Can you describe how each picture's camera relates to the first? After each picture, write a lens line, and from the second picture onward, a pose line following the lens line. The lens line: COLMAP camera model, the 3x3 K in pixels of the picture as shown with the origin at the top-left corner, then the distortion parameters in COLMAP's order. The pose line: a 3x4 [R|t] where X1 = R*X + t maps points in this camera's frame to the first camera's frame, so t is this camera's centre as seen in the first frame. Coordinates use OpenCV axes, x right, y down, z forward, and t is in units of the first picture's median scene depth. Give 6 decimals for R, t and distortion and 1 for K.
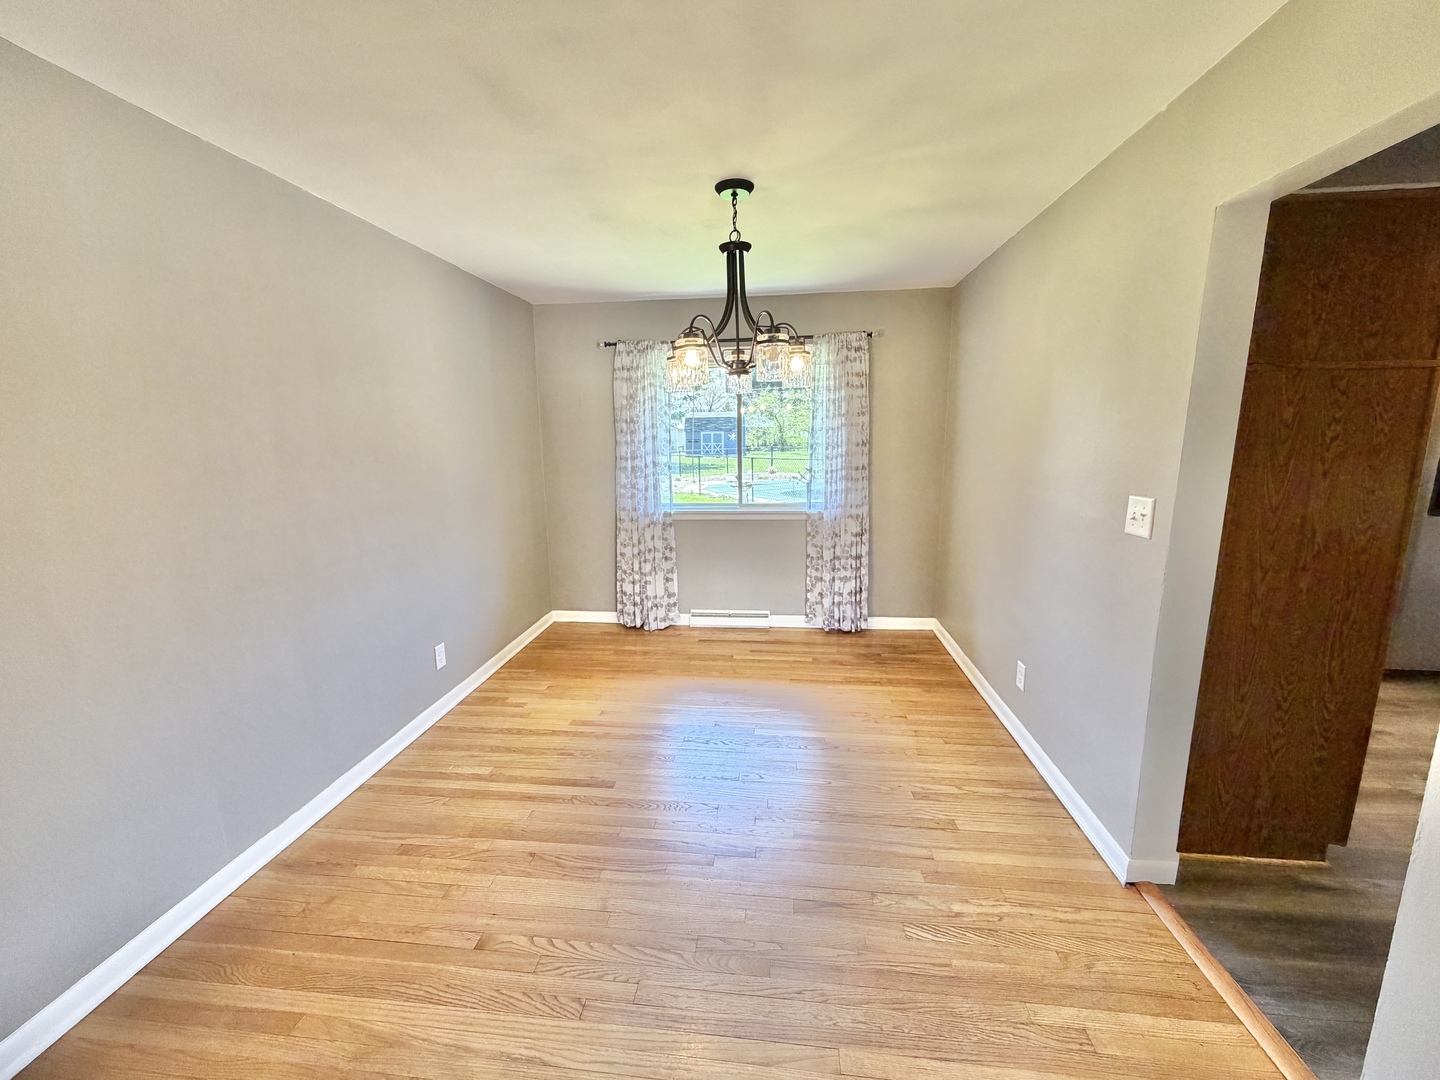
lens RADIAL K [[573.5, 0, 715.6], [0, 573.5, 540.8], [0, 0, 1]] dist [-0.001211, -0.000222]
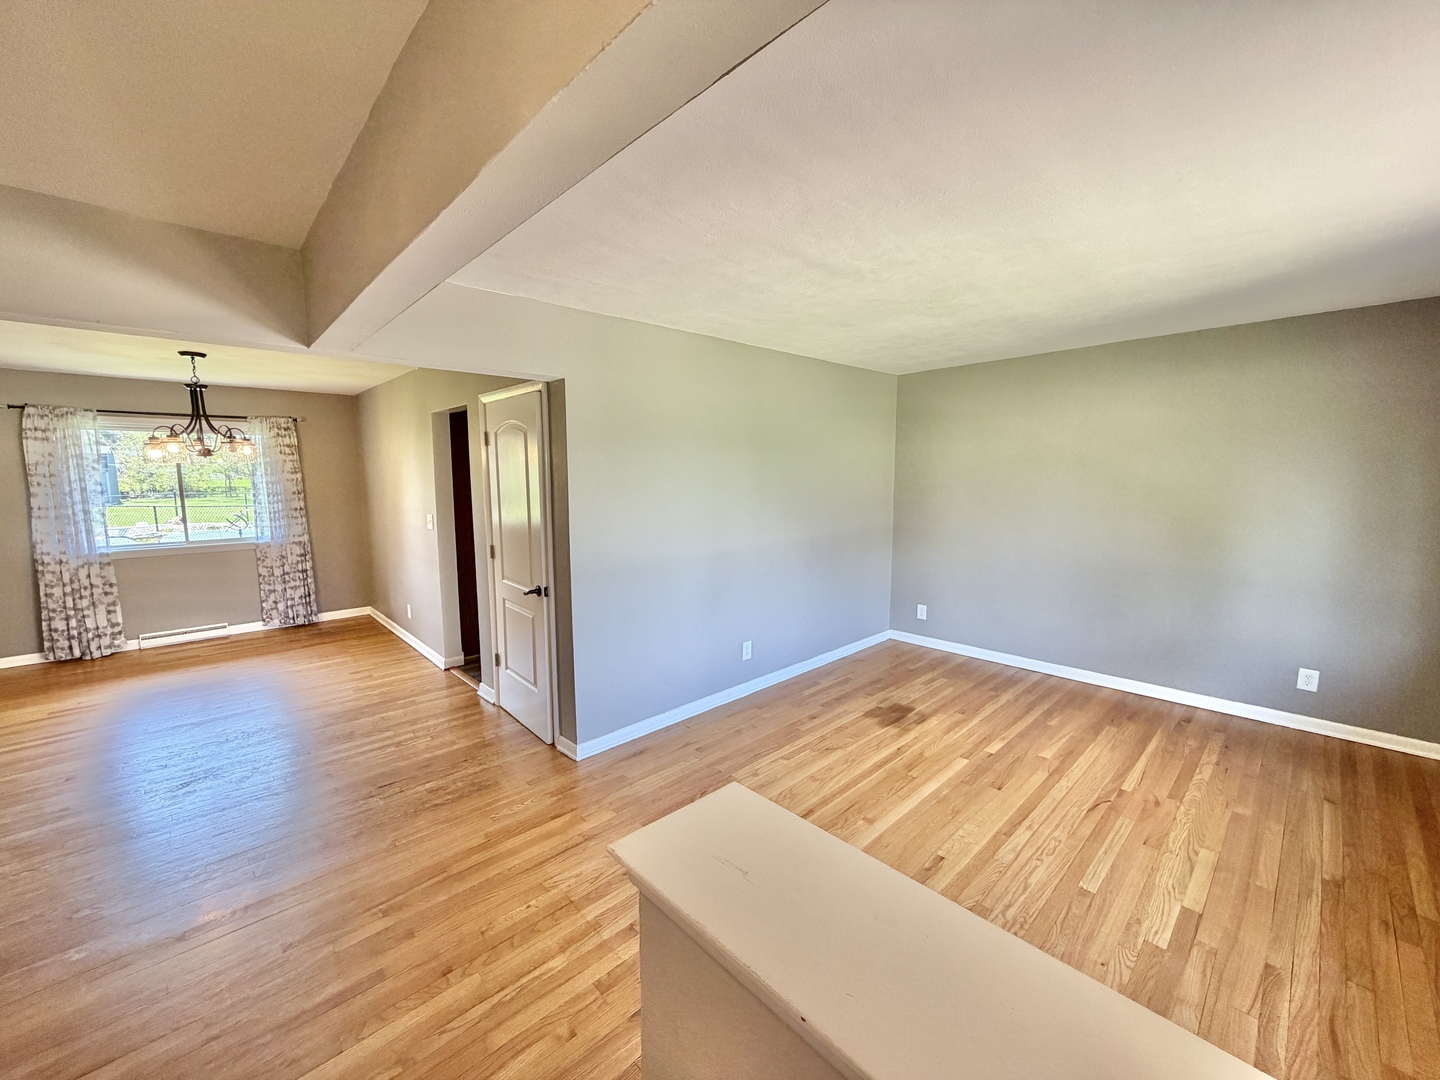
lens RADIAL K [[573.5, 0, 715.6], [0, 573.5, 540.8], [0, 0, 1]] dist [-0.001211, -0.000222]
pose [[0.649353, -0.075075, 0.756772, -0.161706], [0.130585, 0.991342, -0.013704, 0.106971], [-0.749191, 0.107722, 0.653535, -0.713441]]
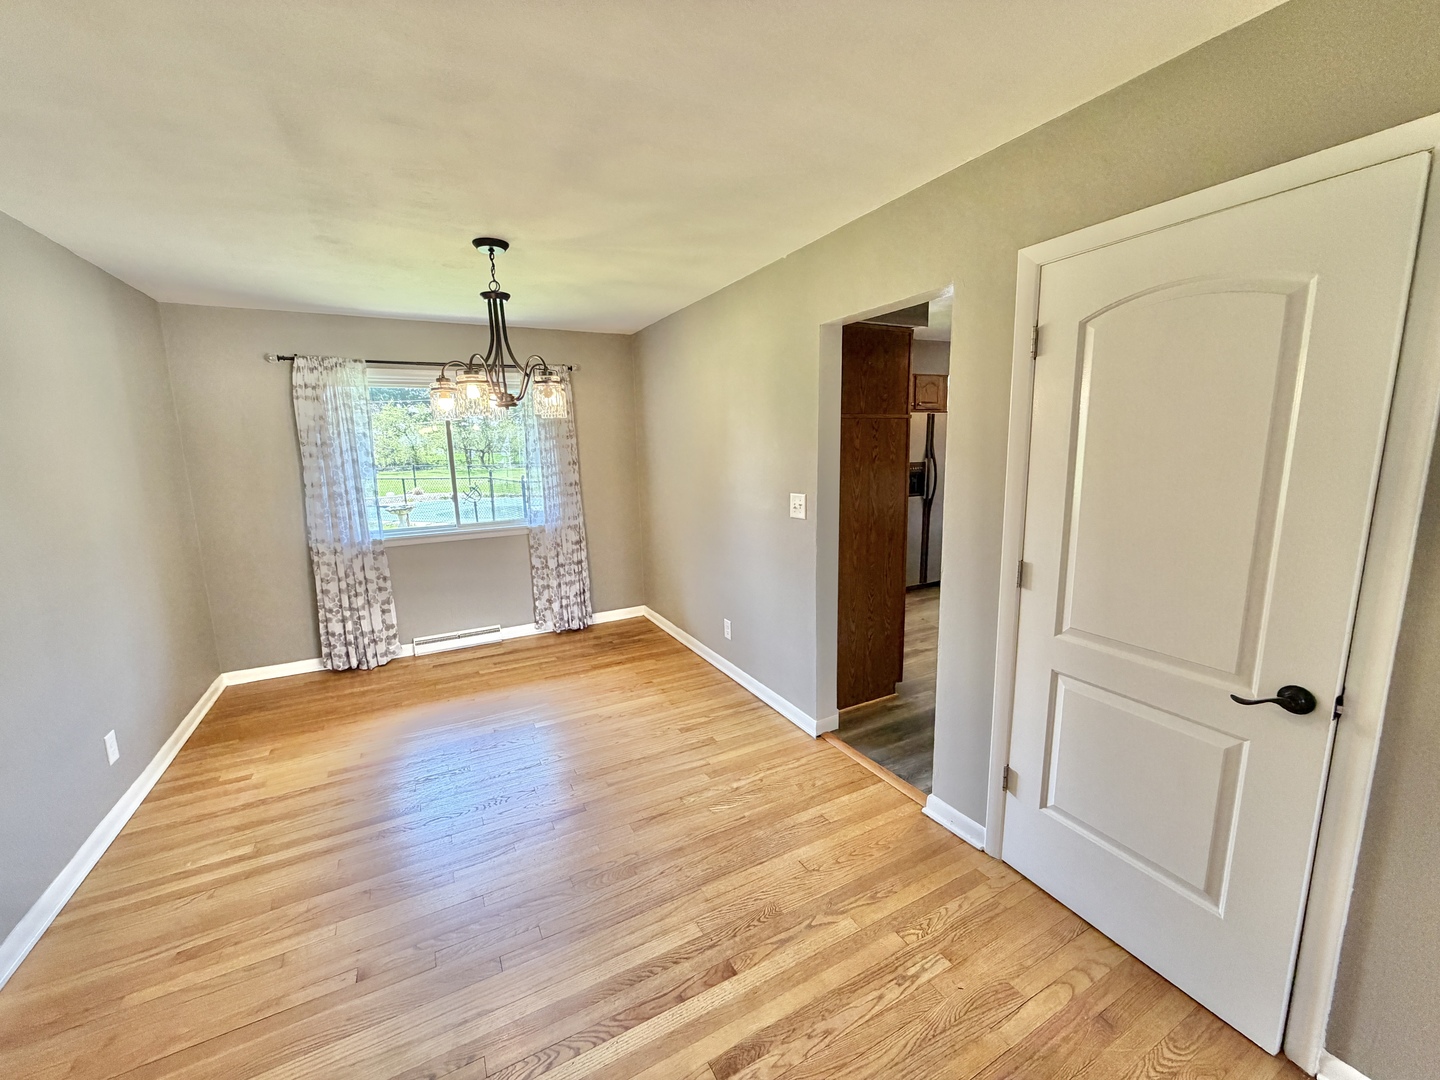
lens RADIAL K [[567.8, 0, 708.8], [0, 567.8, 540.1], [0, 0, 1]] dist [0.000005, -0.000220]
pose [[0.828027, -0.098567, 0.551956, -0.154027], [0.113170, 0.993546, 0.007650, 0.005119], [-0.549148, 0.056130, 0.833838, -0.079168]]
